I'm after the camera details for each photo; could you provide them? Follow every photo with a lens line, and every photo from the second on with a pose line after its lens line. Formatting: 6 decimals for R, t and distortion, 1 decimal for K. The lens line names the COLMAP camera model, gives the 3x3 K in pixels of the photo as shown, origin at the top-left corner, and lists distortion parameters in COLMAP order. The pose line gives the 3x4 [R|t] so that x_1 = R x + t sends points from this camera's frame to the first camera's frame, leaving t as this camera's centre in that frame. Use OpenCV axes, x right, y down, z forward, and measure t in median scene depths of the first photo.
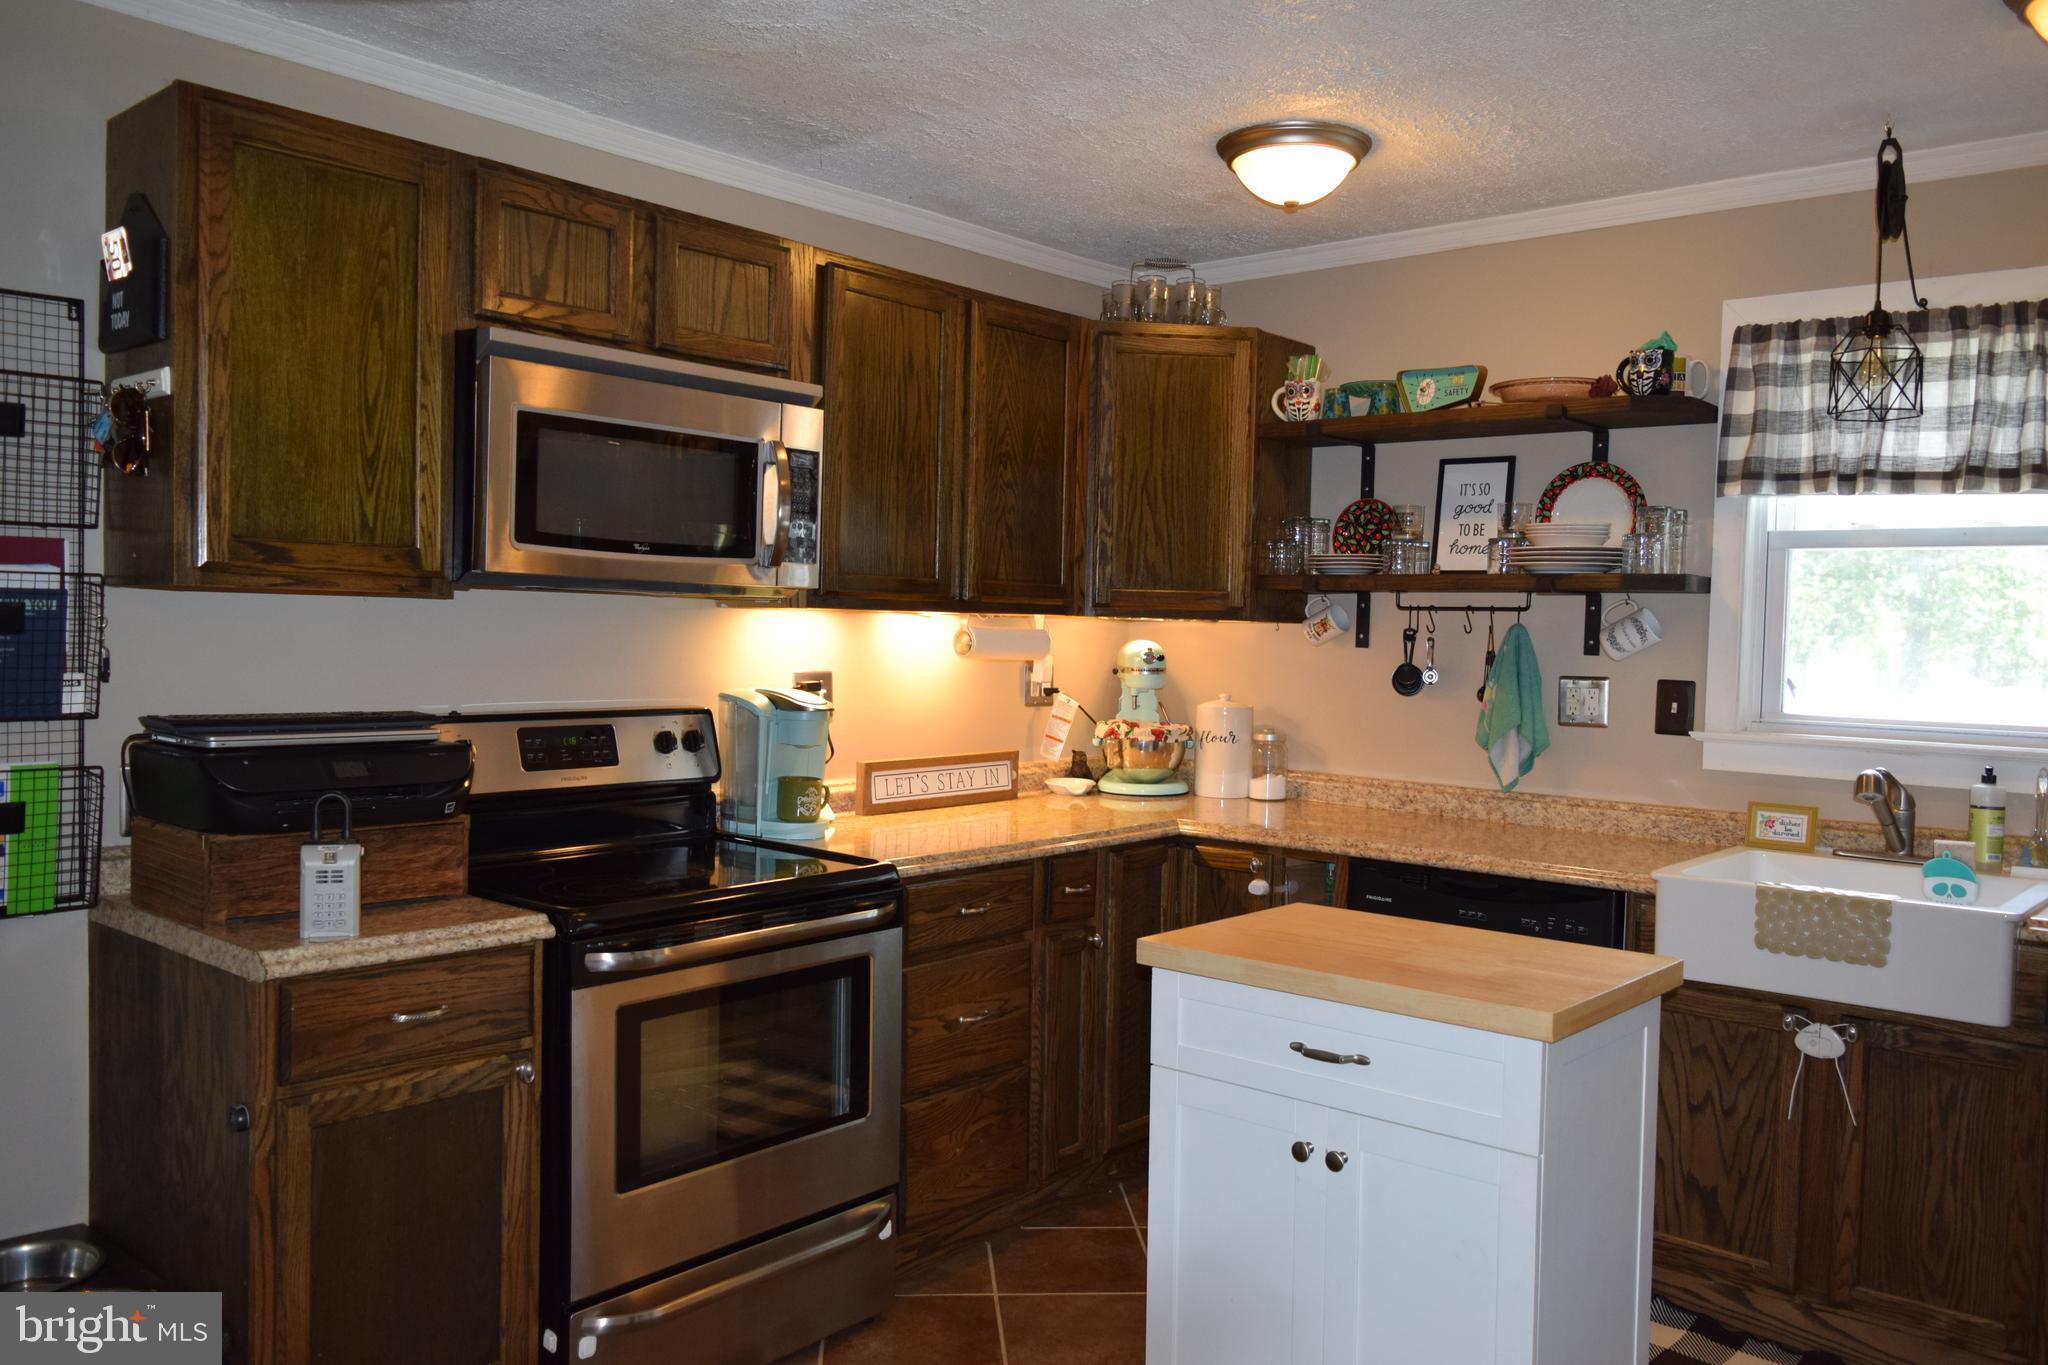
lens RADIAL K [[1595.2, 0, 1007.4], [0, 1595.2, 680.7], [0, 0, 1]] dist [-0.009686, 0.008400]
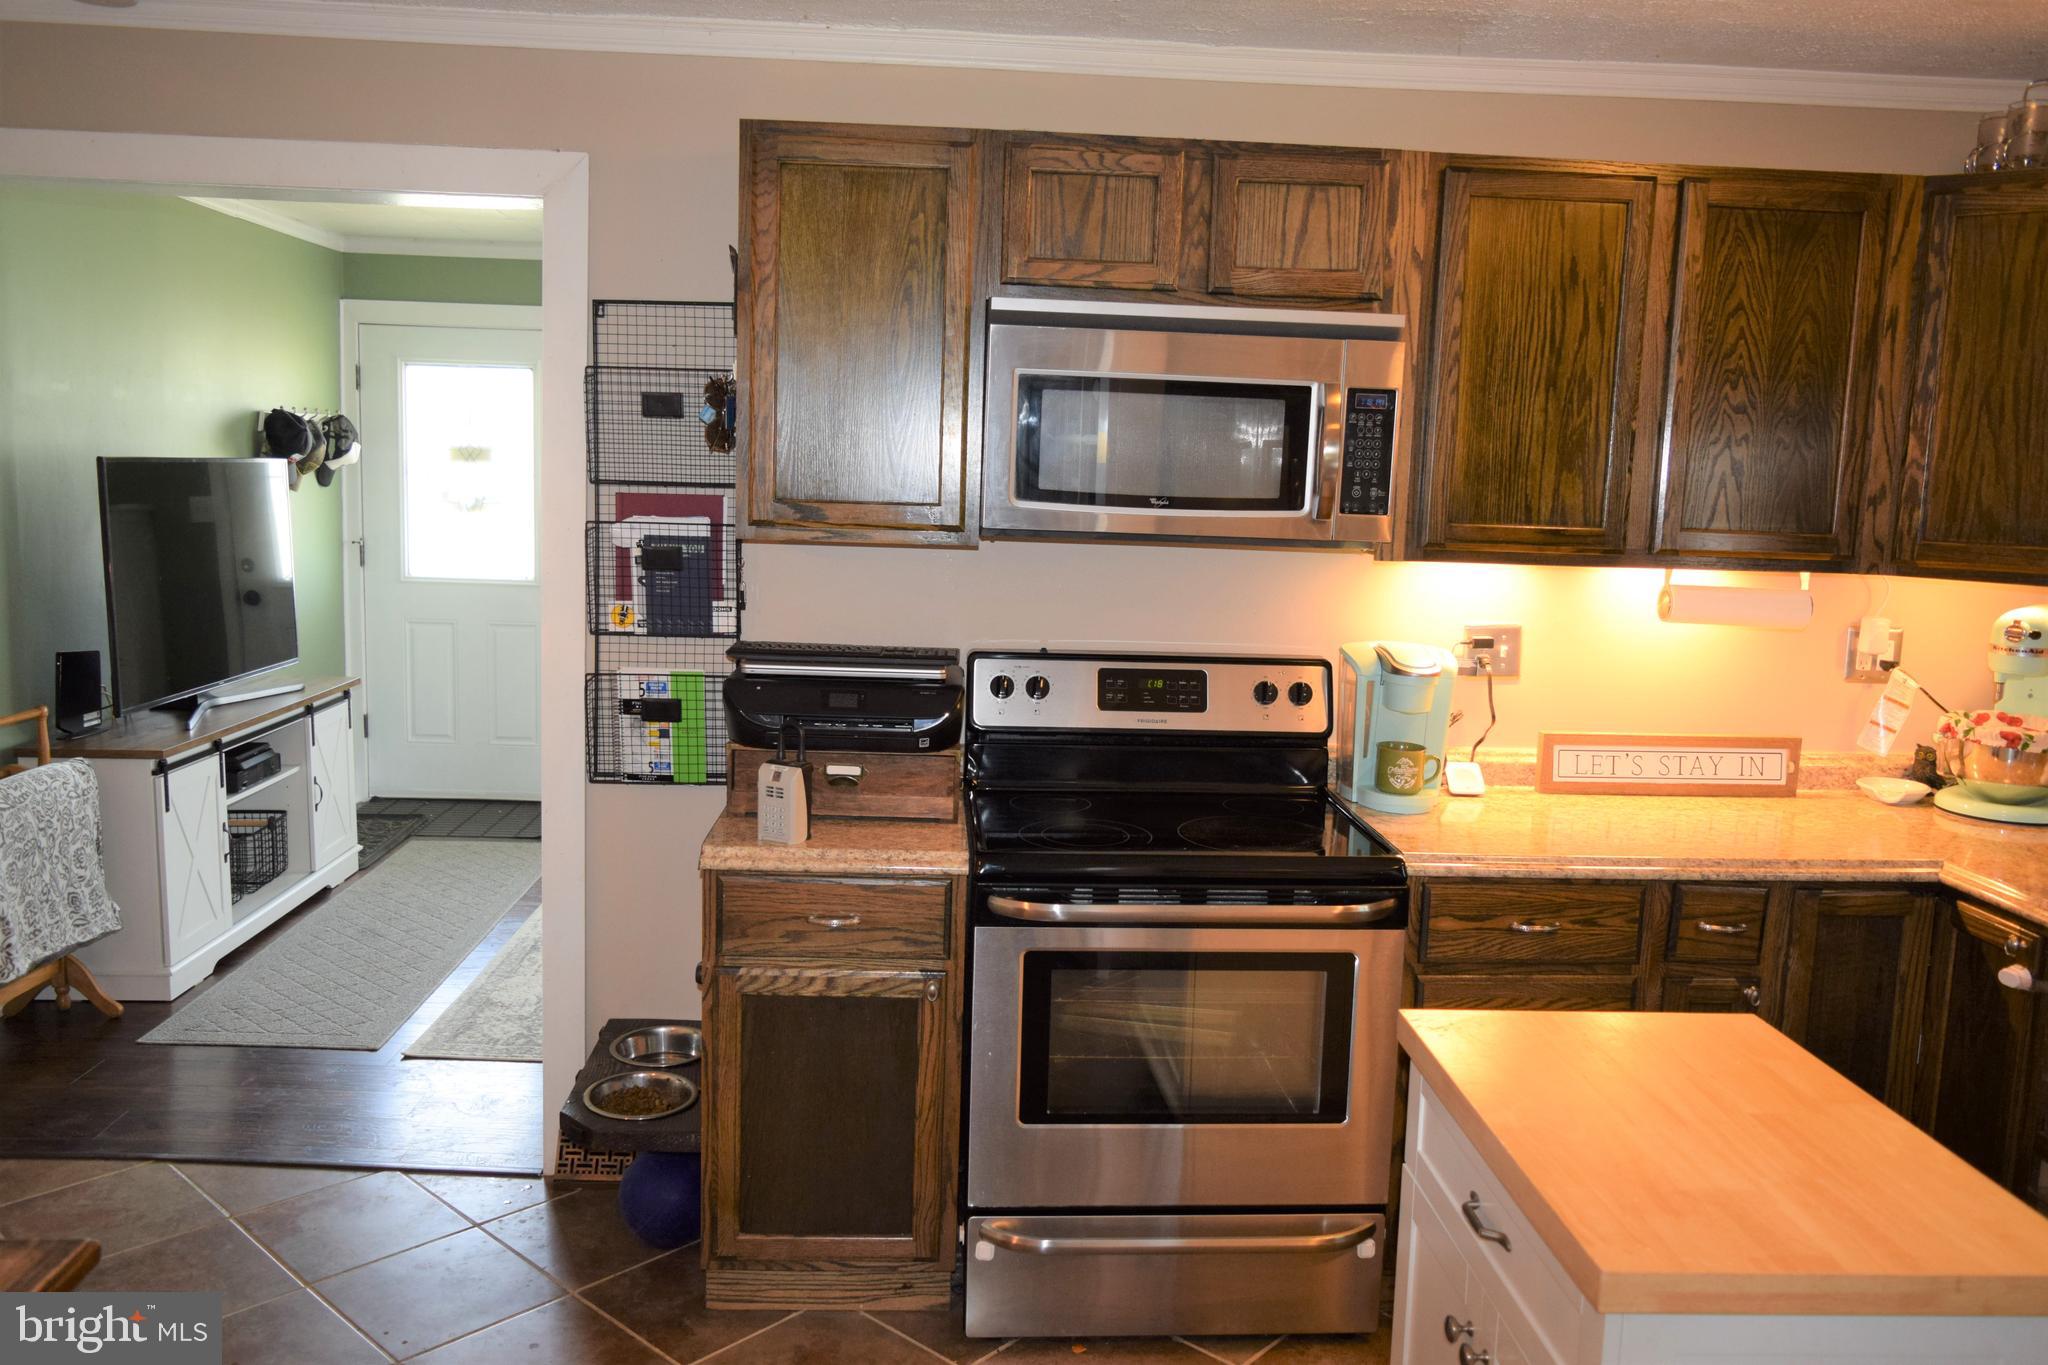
lens RADIAL K [[1595.2, 0, 1018.2], [0, 1595.2, 677.3], [0, 0, 1]] dist [-0.009686, 0.008400]
pose [[0.694834, 0.098173, -0.712438, 0.367497], [-0.041221, 0.994447, 0.096832, -0.057864], [0.717988, -0.037915, 0.695022, 0.207163]]
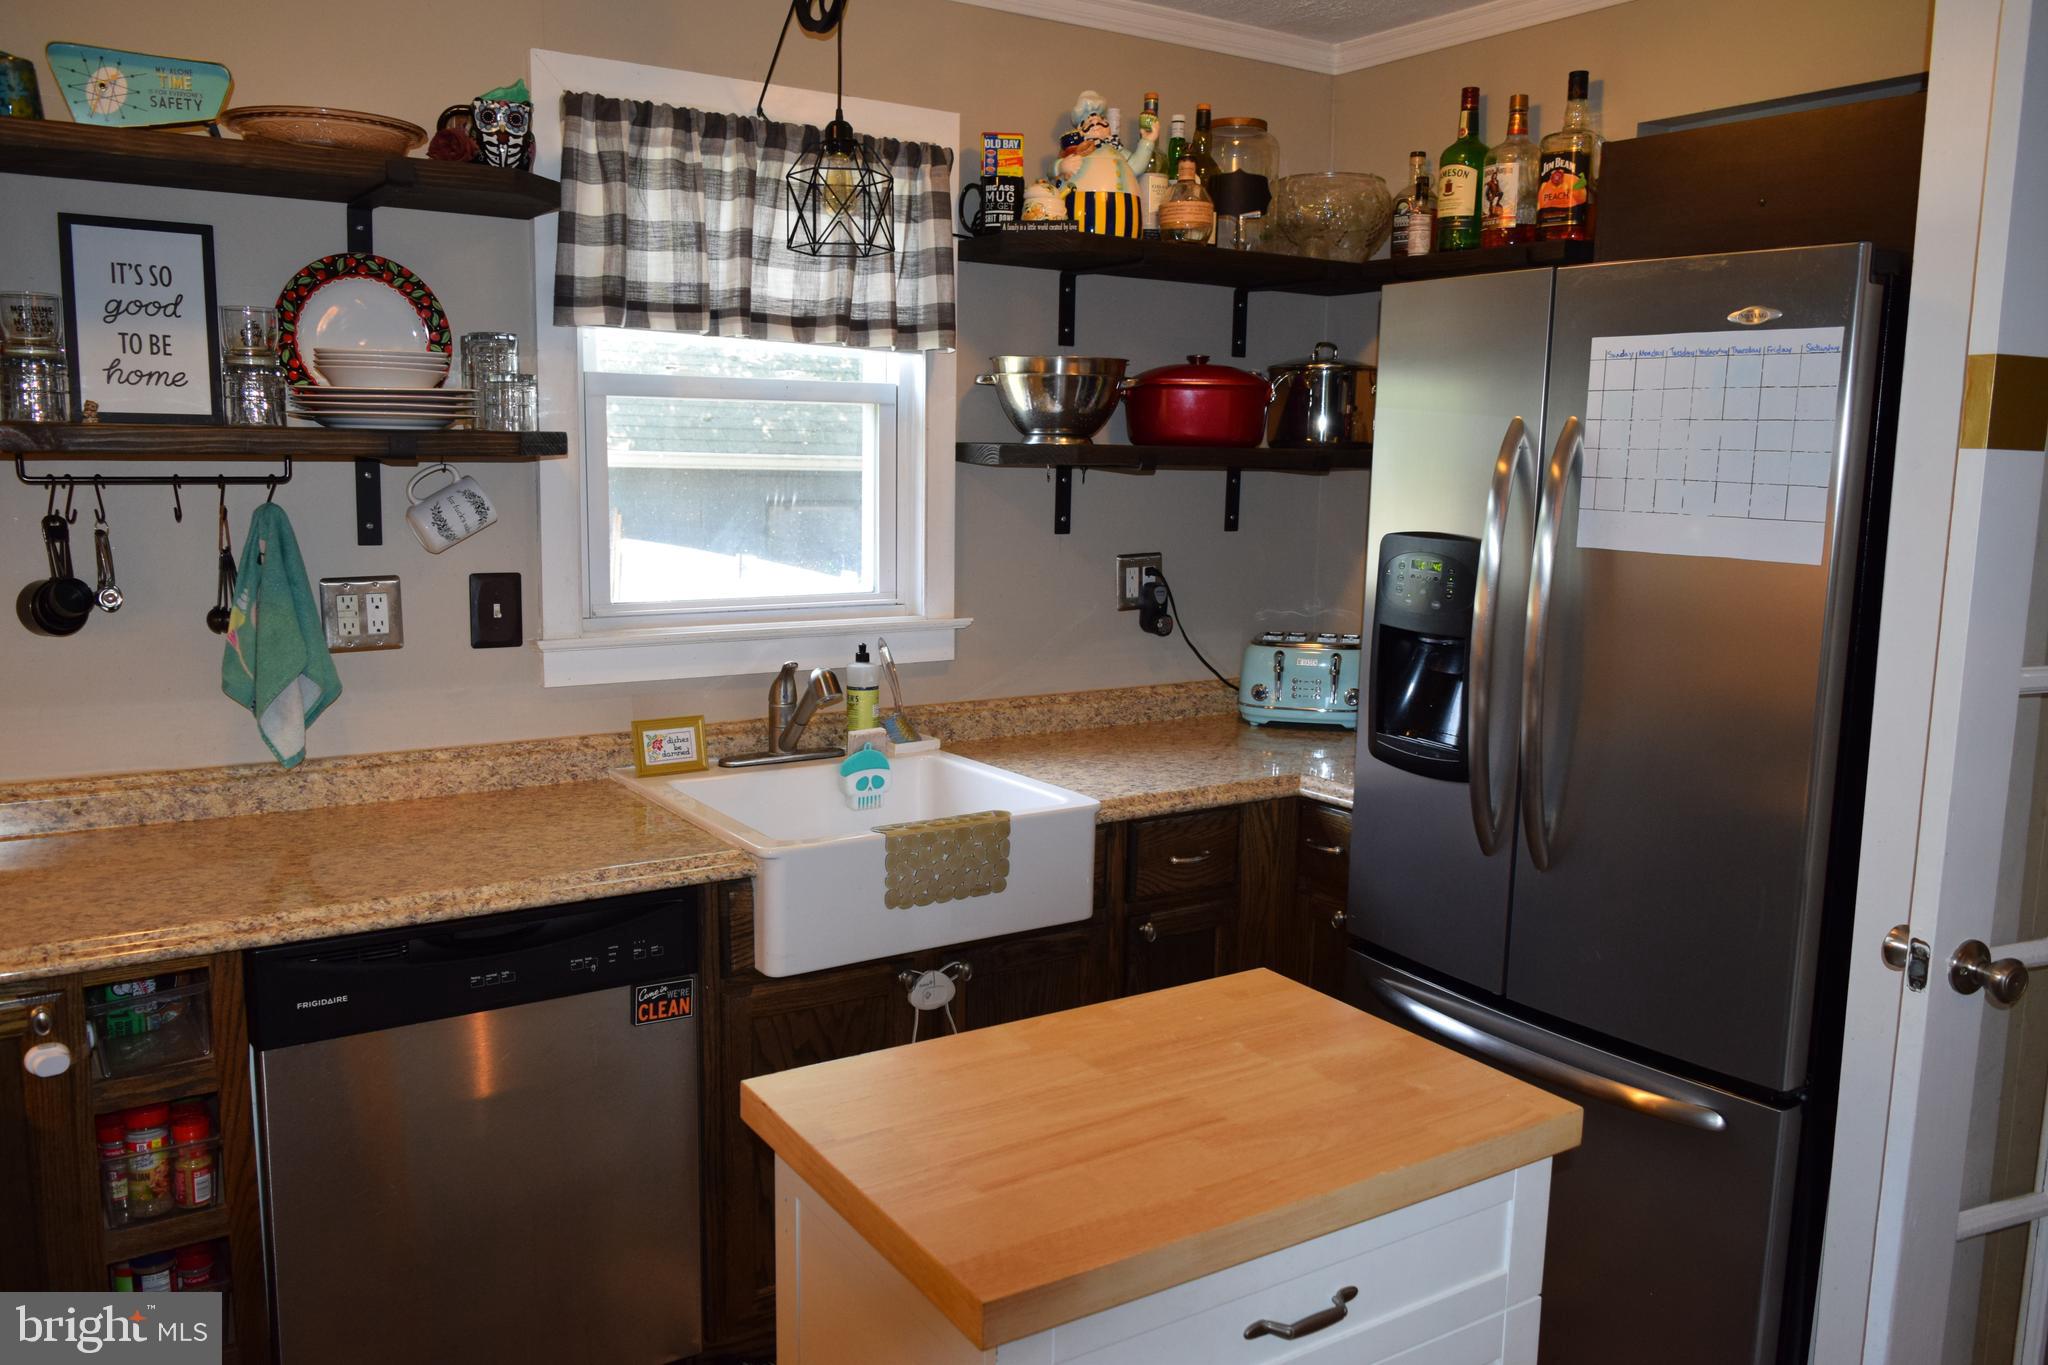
lens RADIAL K [[1595.2, 0, 1026.7], [0, 1595.2, 686.9], [0, 0, 1]] dist [-0.009686, 0.008400]
pose [[0.265532, -0.164714, 0.949927, -0.239266], [0.022966, 0.986099, 0.164566, -0.068984], [-0.963828, -0.021881, 0.265623, 0.613552]]
